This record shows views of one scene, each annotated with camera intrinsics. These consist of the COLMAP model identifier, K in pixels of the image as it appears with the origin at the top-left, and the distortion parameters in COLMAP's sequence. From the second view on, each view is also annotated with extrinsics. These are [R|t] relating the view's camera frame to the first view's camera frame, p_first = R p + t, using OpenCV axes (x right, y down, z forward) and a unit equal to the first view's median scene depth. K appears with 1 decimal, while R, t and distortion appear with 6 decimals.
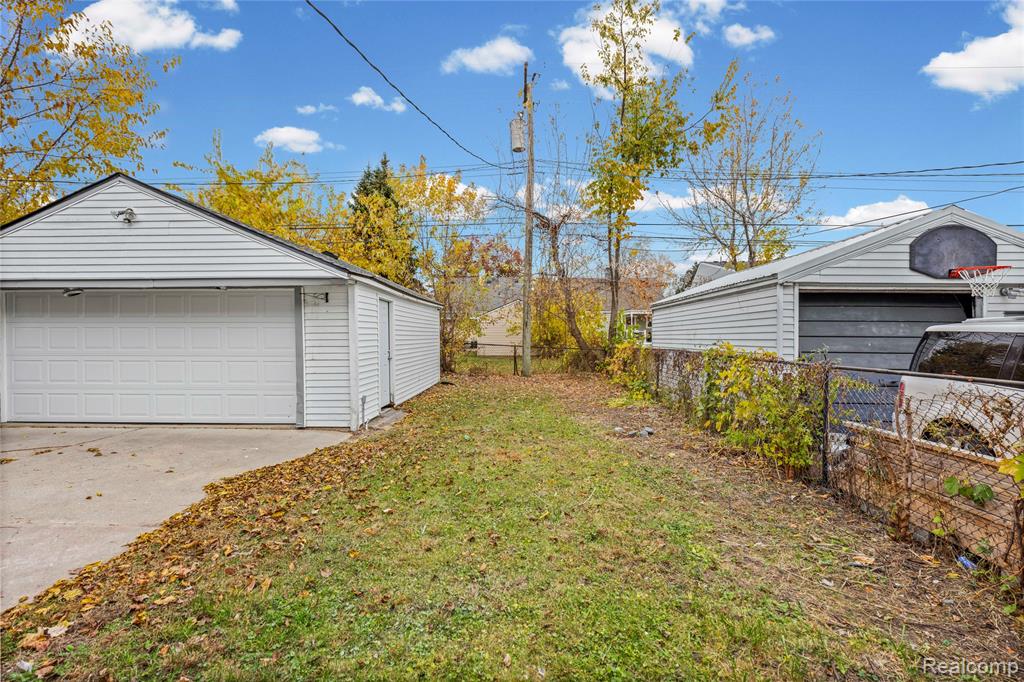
lens RADIAL K [[466.7, 0, 513.3], [0, 466.7, 340.2], [0, 0, 1]] dist [-0.000180, -0.000824]
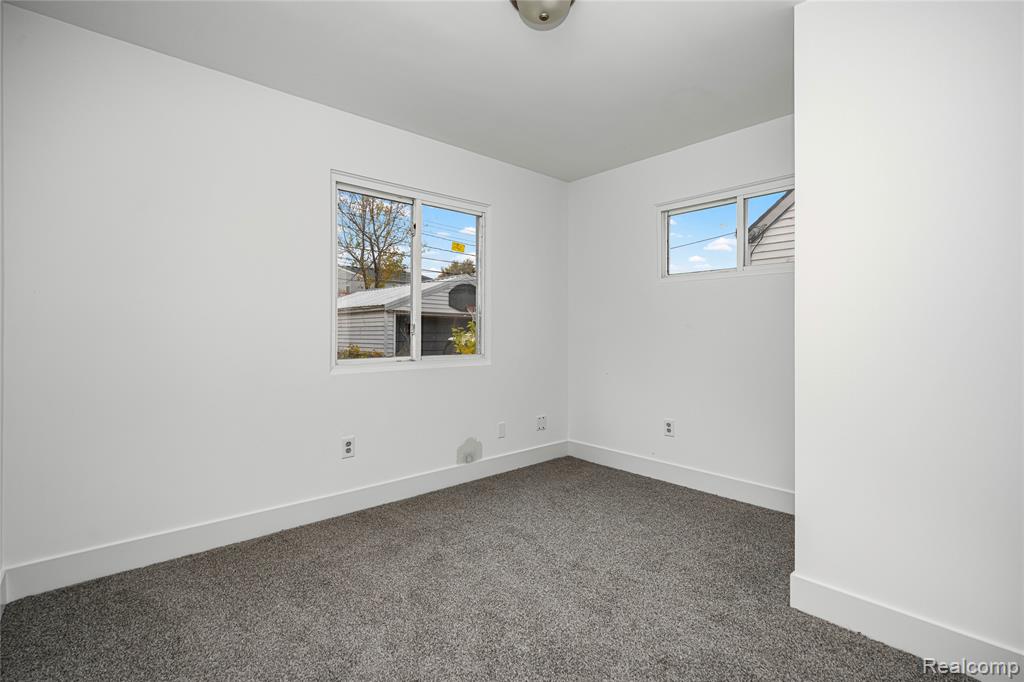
lens RADIAL K [[466.7, 0, 511.7], [0, 466.7, 335.1], [0, 0, 1]] dist [-0.000180, -0.000824]
pose [[0.734816, 0.000503, 0.678267, -0.216536], [0.001566, 0.999996, -0.002438, -0.024978], [-0.678265, 0.002854, 0.734812, -0.498406]]
